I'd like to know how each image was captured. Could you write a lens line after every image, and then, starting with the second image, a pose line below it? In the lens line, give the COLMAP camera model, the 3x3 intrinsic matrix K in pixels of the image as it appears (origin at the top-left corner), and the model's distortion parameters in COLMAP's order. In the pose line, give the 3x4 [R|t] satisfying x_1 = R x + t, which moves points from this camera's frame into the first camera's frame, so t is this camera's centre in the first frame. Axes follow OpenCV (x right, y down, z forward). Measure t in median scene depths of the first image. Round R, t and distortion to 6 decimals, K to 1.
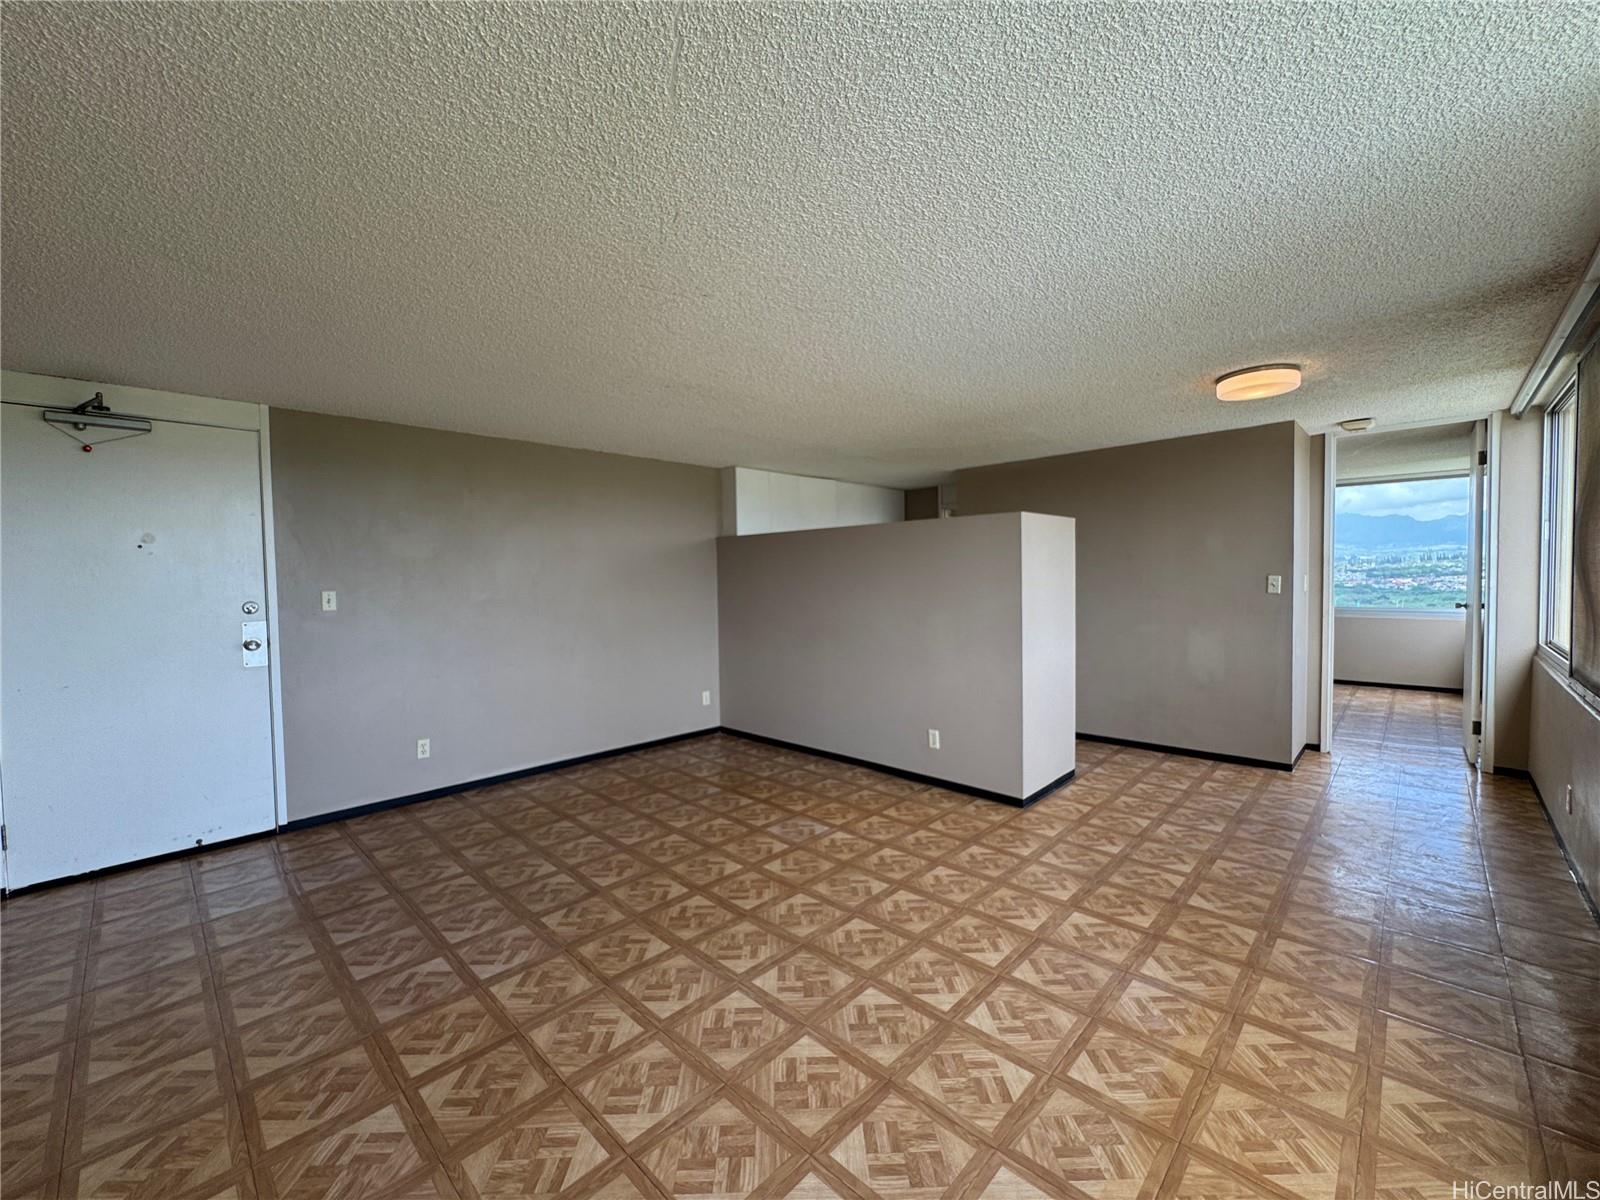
lens RADIAL K [[643.6, 0, 809.4], [0, 643.6, 589.1], [0, 0, 1]] dist [-0.012184, 0.001658]
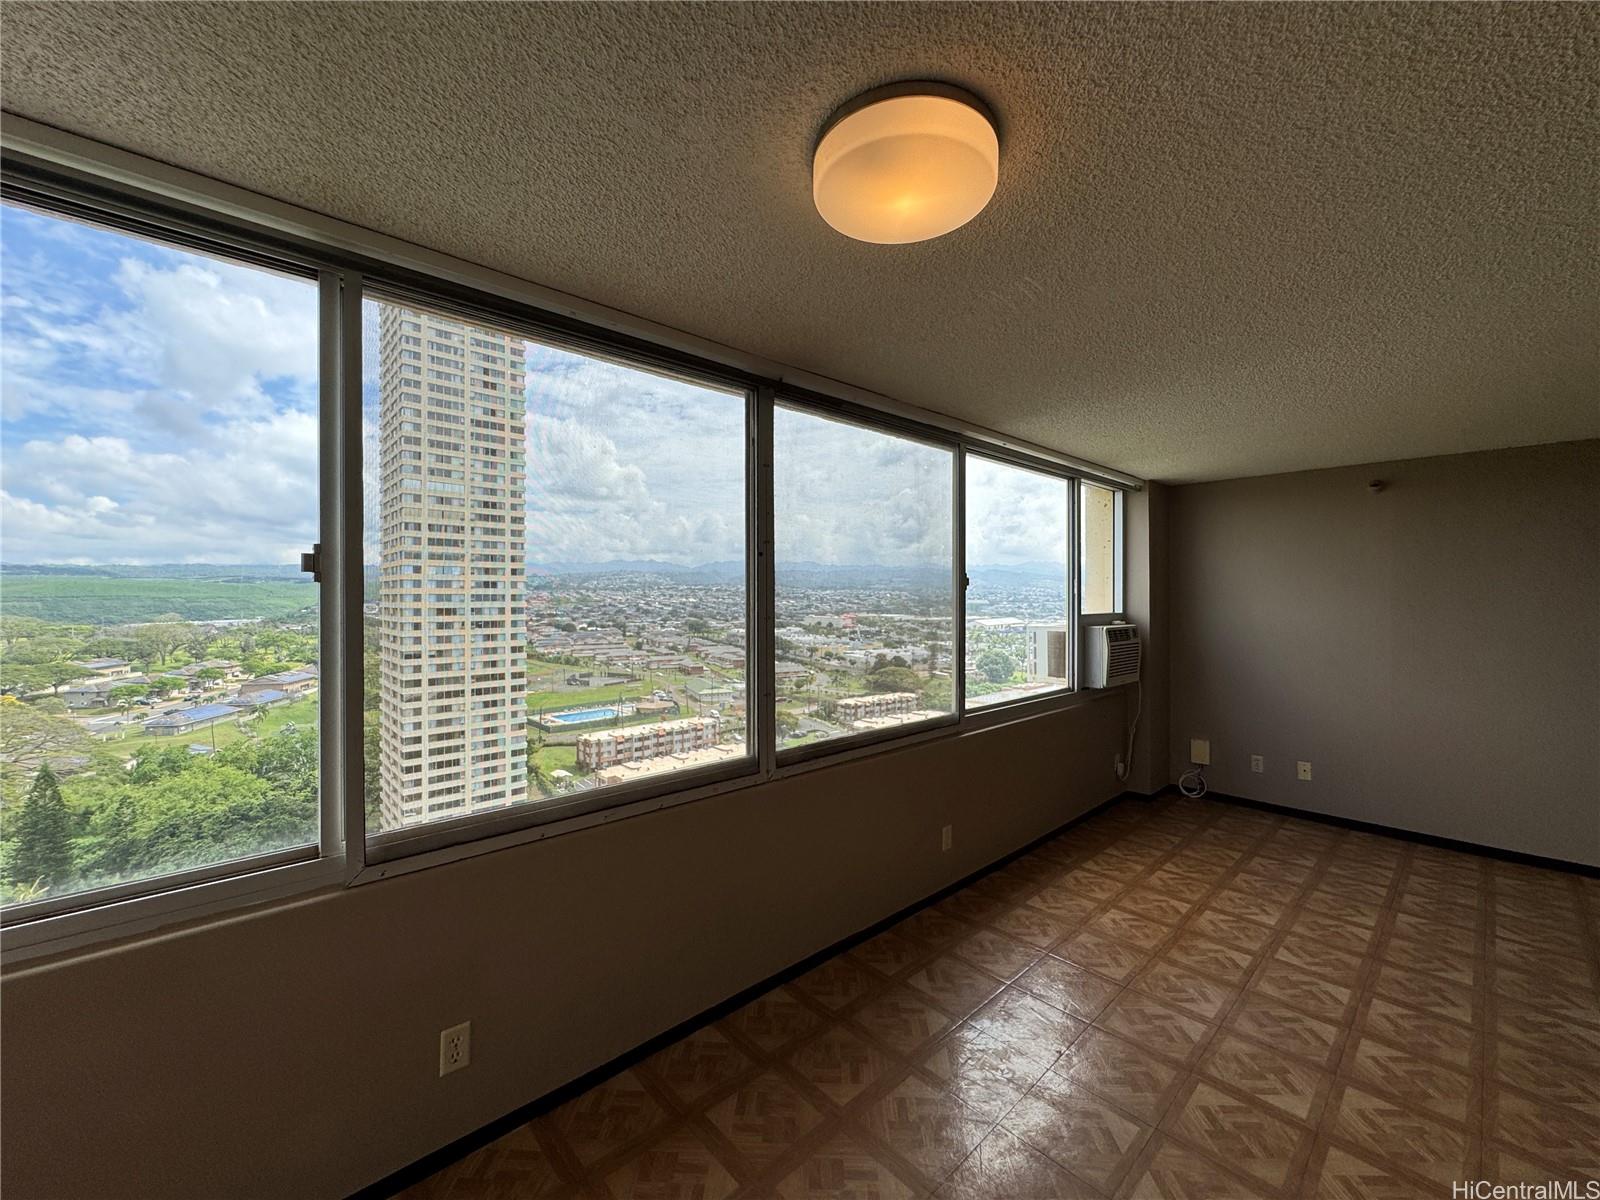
lens RADIAL K [[643.6, 0, 798.6], [0, 643.6, 597.3], [0, 0, 1]] dist [-0.012184, 0.001658]
pose [[-0.997667, 0.017286, 0.066037, 1.040078], [0.018994, 0.999499, 0.025323, -0.117478], [-0.065566, 0.026519, -0.997496, 1.948914]]
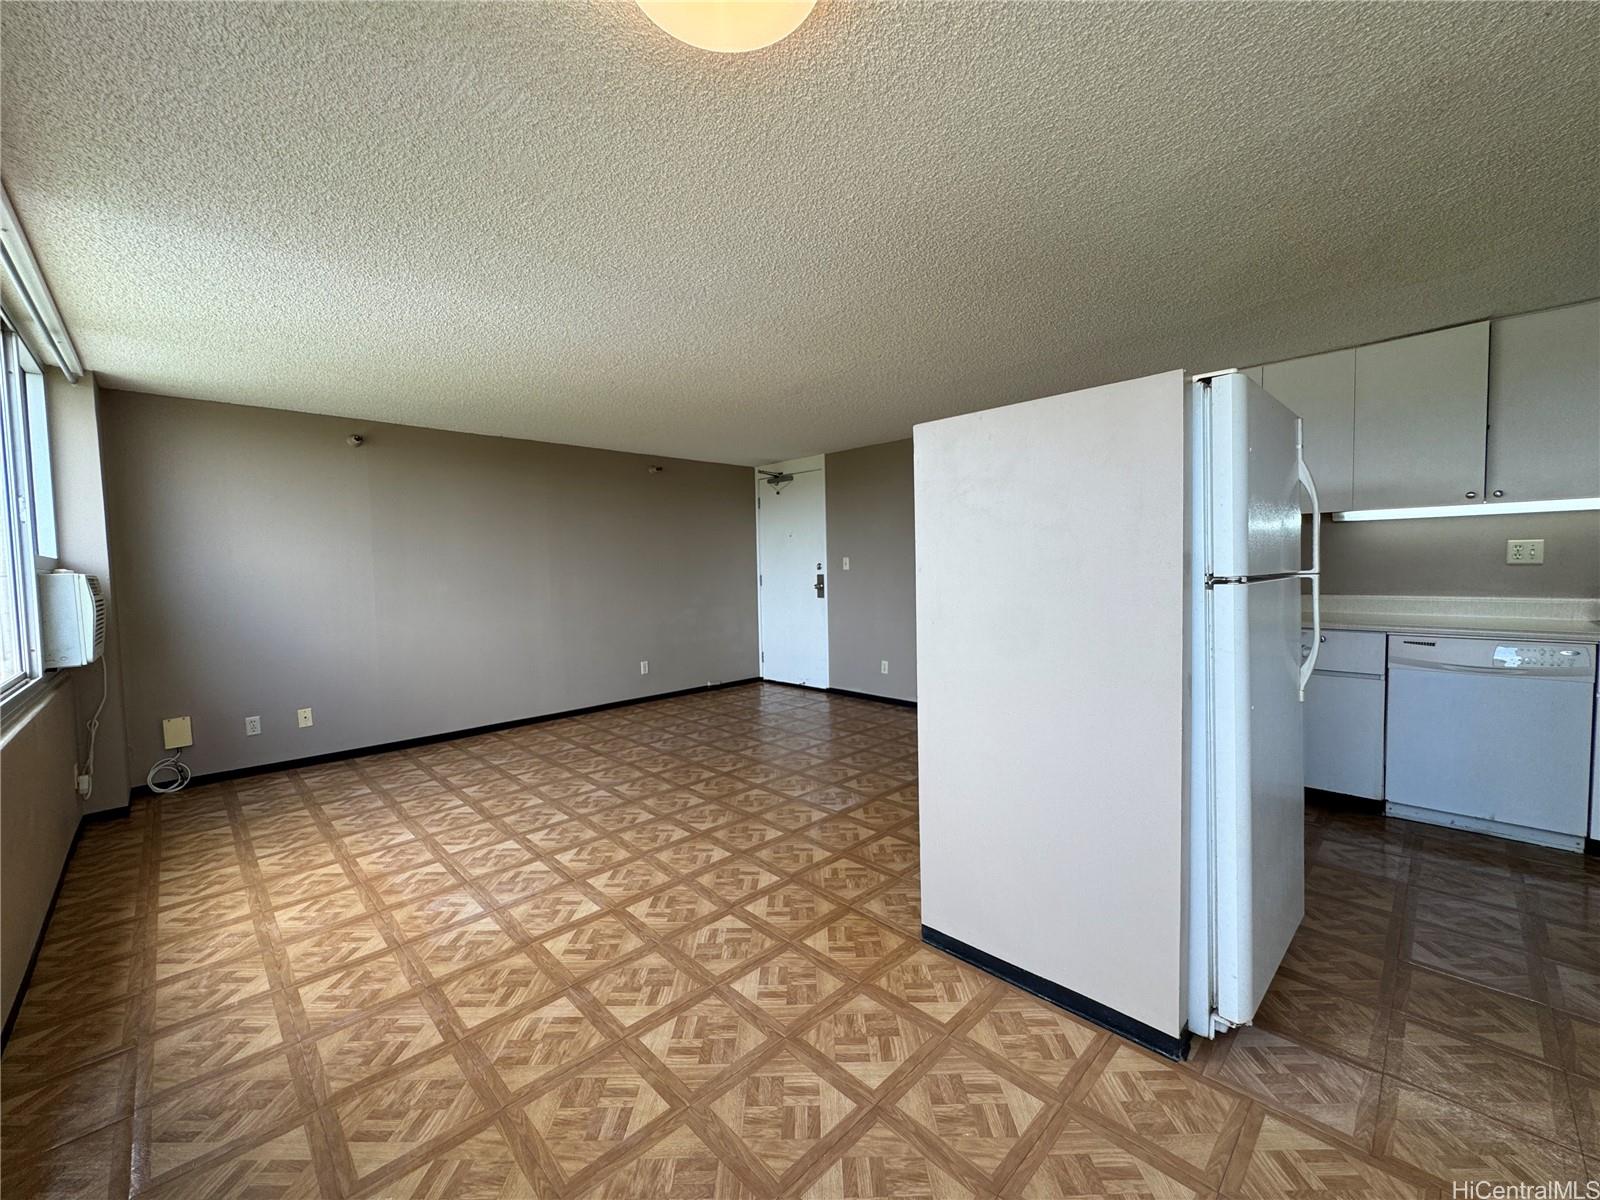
lens RADIAL K [[643.6, 0, 799.7], [0, 643.6, 590.2], [0, 0, 1]] dist [-0.012184, 0.001658]
pose [[-0.026210, 0.058228, -0.997959, 1.482478], [-0.003736, 0.998289, 0.058346, -0.016706], [0.999649, 0.005258, -0.025948, 1.481224]]
